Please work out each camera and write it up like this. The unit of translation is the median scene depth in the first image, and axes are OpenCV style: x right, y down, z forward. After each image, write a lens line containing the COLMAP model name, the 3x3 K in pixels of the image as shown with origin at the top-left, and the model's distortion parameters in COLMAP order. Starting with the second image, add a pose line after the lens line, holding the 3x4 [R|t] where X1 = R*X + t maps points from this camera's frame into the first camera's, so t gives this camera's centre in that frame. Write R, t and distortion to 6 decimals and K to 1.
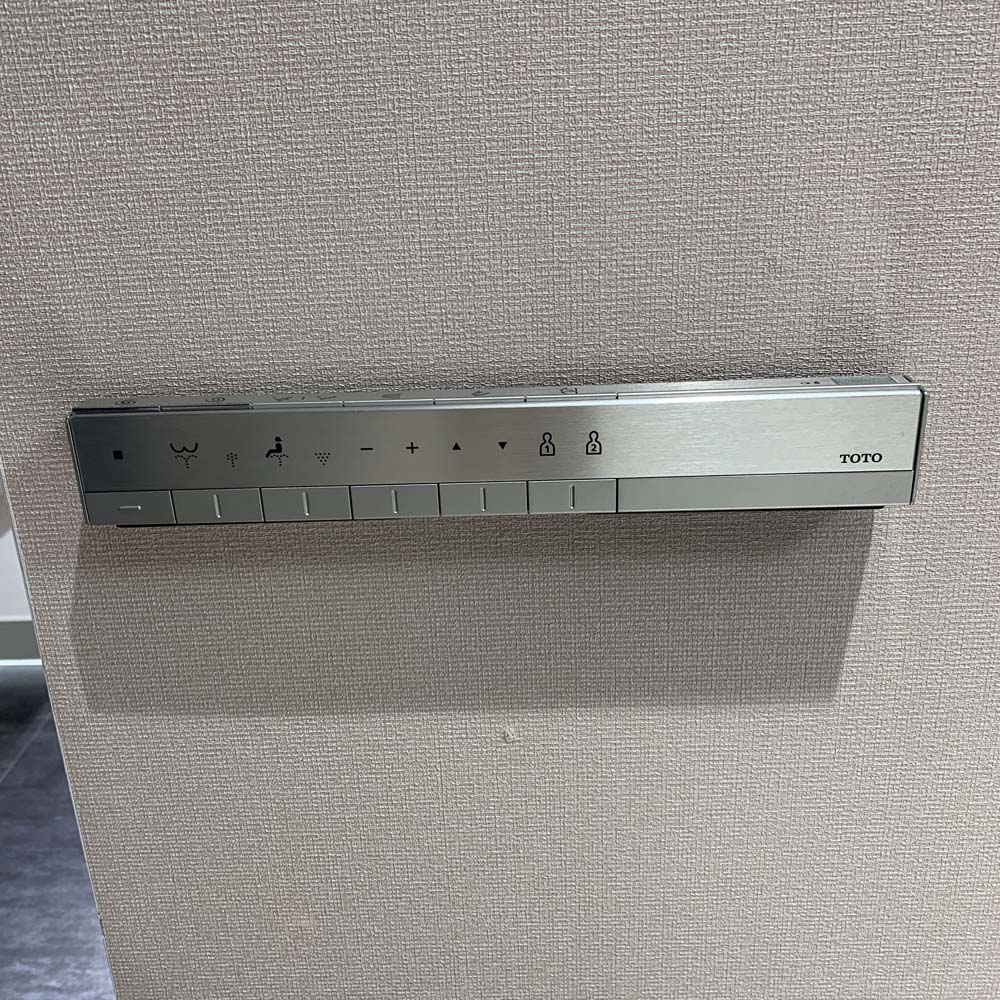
lens RADIAL K [[1020.3, 0, 499.9], [0, 1020.3, 509.9], [0, 0, 1]] dist [0.015382, -0.028571]
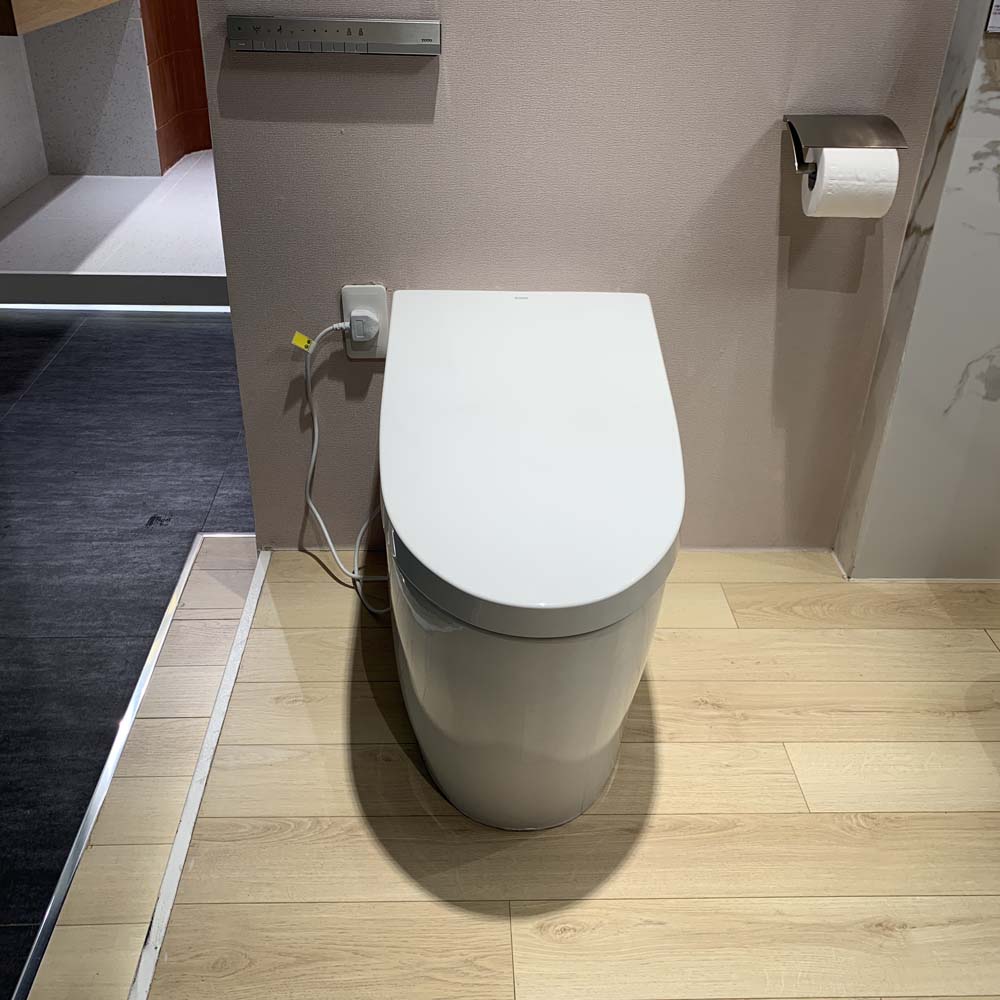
lens RADIAL K [[1019.4, 0, 502.4], [0, 1019.4, 494.9], [0, 0, 1]] dist [0.025473, -0.054188]
pose [[0.996130, 0.023675, 0.084649, 0.351885], [-0.036503, 0.987494, 0.153372, 1.079021], [-0.079959, -0.155868, 0.984536, -3.231532]]
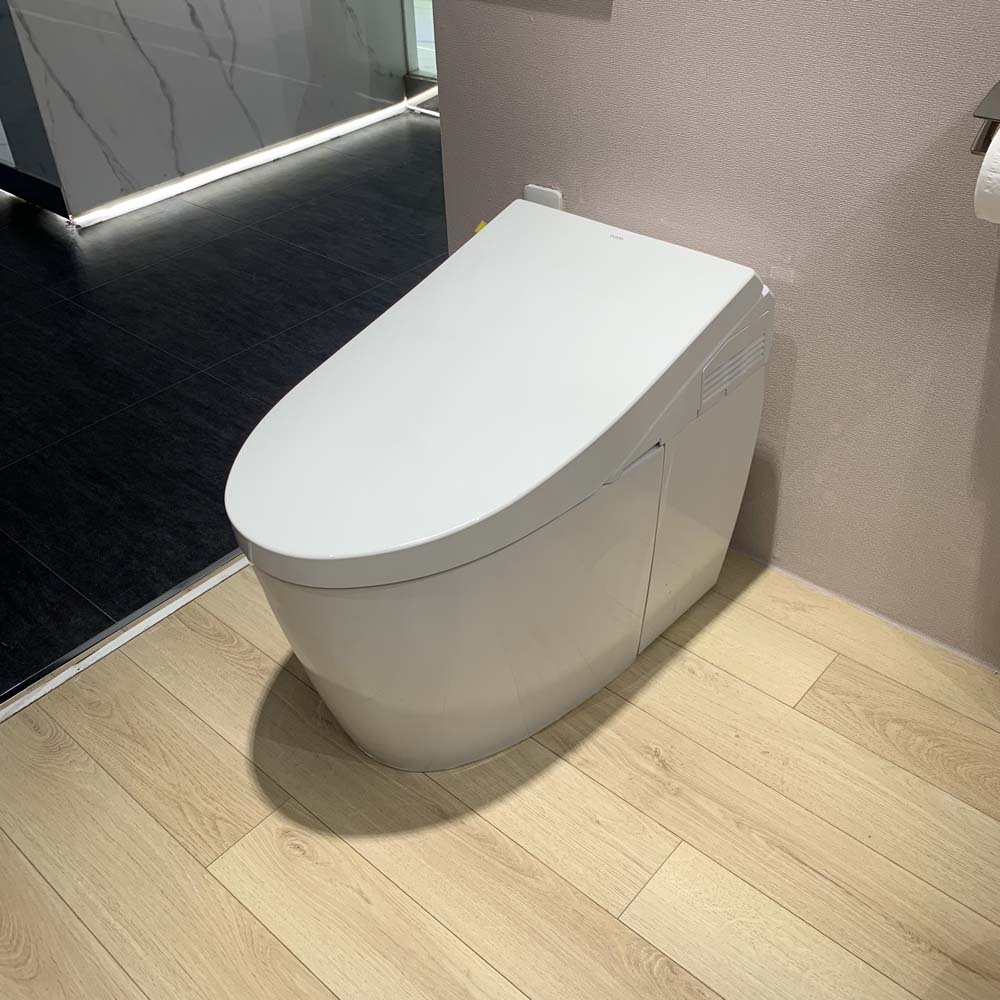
lens RADIAL K [[1018.2, 0, 500.0], [0, 1018.2, 500.0], [0, 0, 1]] dist [0.043714, -0.093606]
pose [[0.763410, 0.401157, -0.506240, 2.670138], [-0.228721, 0.900865, 0.368956, 0.514206], [0.604063, -0.165877, 0.779482, -2.247489]]
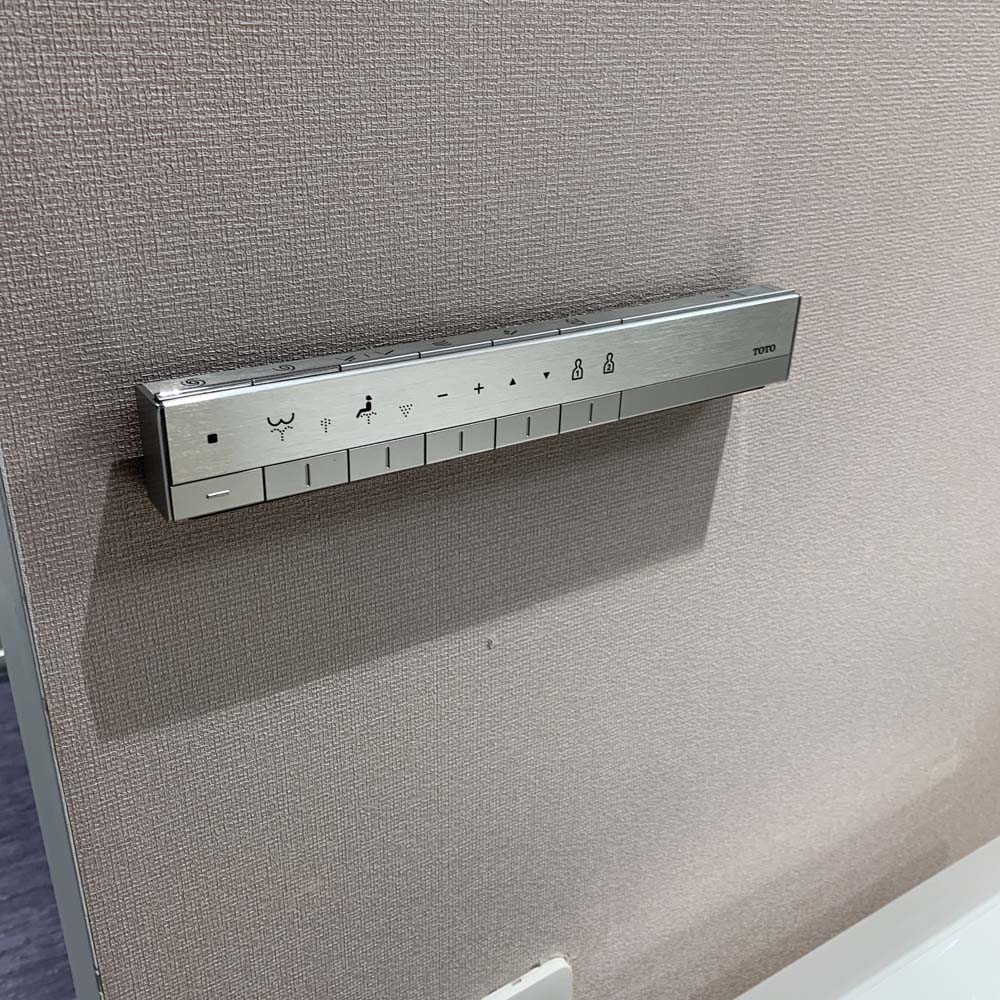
lens RADIAL K [[1028.7, 0, 500.0], [0, 1028.7, 500.0], [0, 0, 1]] dist [0.015589, -0.025449]
pose [[0.820326, -0.193256, 0.538255, -0.668513], [0.164046, 0.981139, 0.102255, -0.051820], [-0.547864, 0.004416, 0.836556, 0.074991]]
